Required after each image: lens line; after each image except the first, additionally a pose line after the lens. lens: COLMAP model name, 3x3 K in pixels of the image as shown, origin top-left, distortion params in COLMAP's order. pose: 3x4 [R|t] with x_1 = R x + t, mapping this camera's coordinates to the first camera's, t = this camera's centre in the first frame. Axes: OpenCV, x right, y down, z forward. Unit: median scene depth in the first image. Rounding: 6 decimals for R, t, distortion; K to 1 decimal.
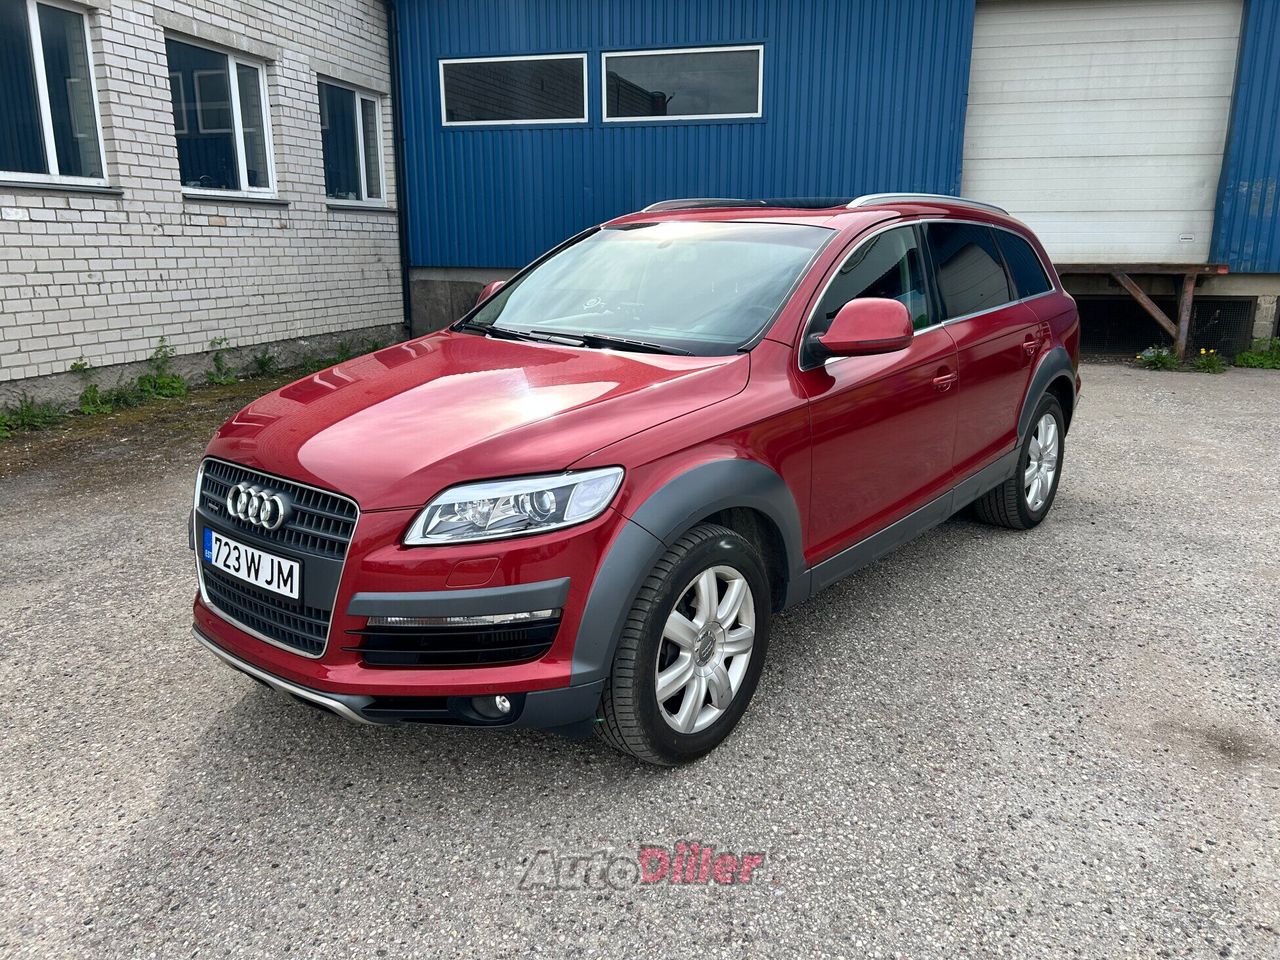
lens RADIAL K [[968.3, 0, 645.5], [0, 968.3, 482.5], [0, 0, 1]] dist [0.048515, -0.055392]
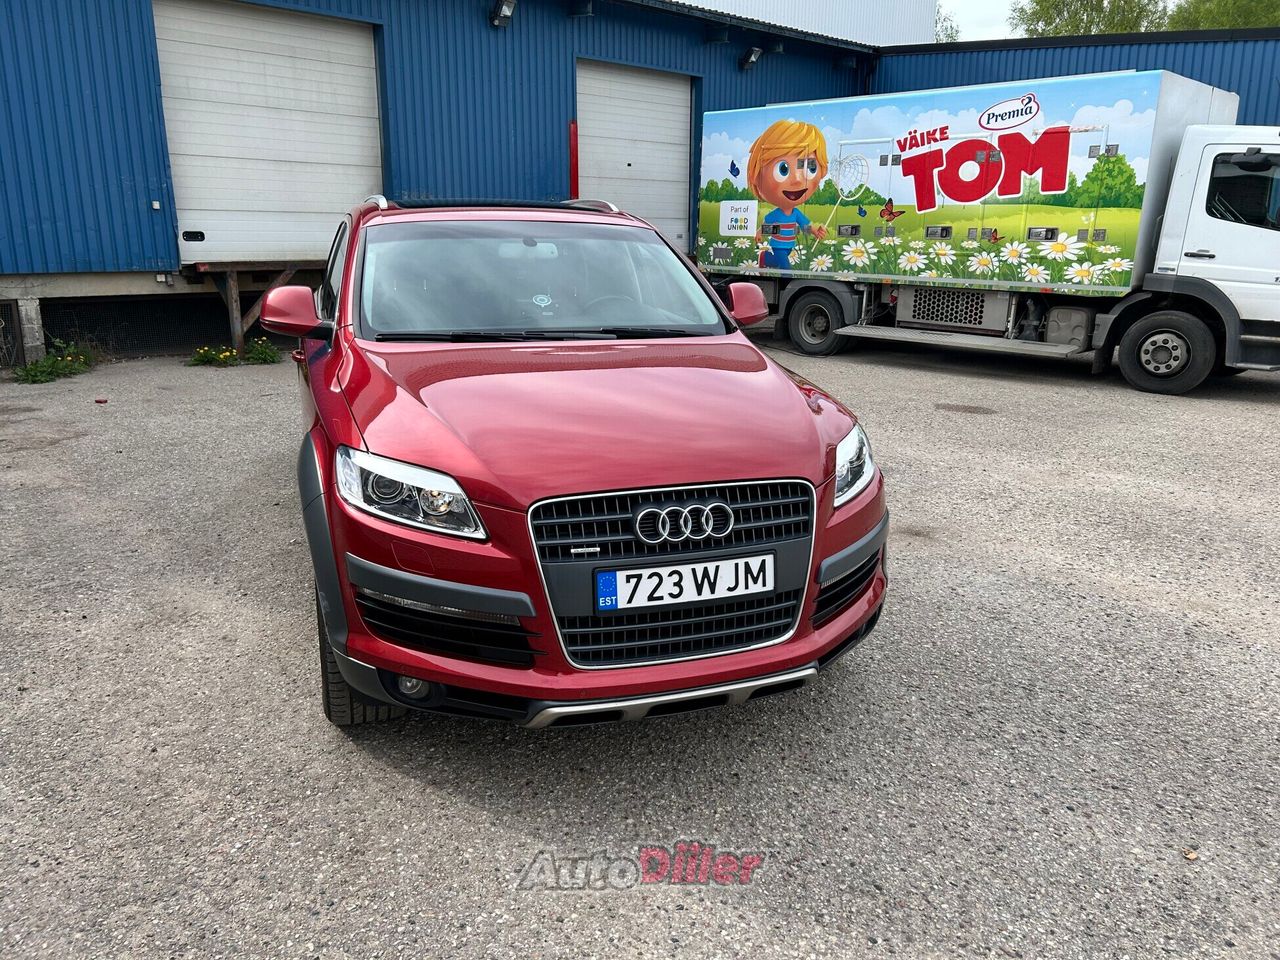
lens RADIAL K [[971.0, 0, 638.1], [0, 971.0, 475.7], [0, 0, 1]] dist [0.055037, -0.061818]
pose [[0.517099, -0.201821, 0.831791, -0.312221], [0.206790, 0.972473, 0.107400, -0.033793], [-0.830570, 0.116470, 0.544599, 0.135832]]
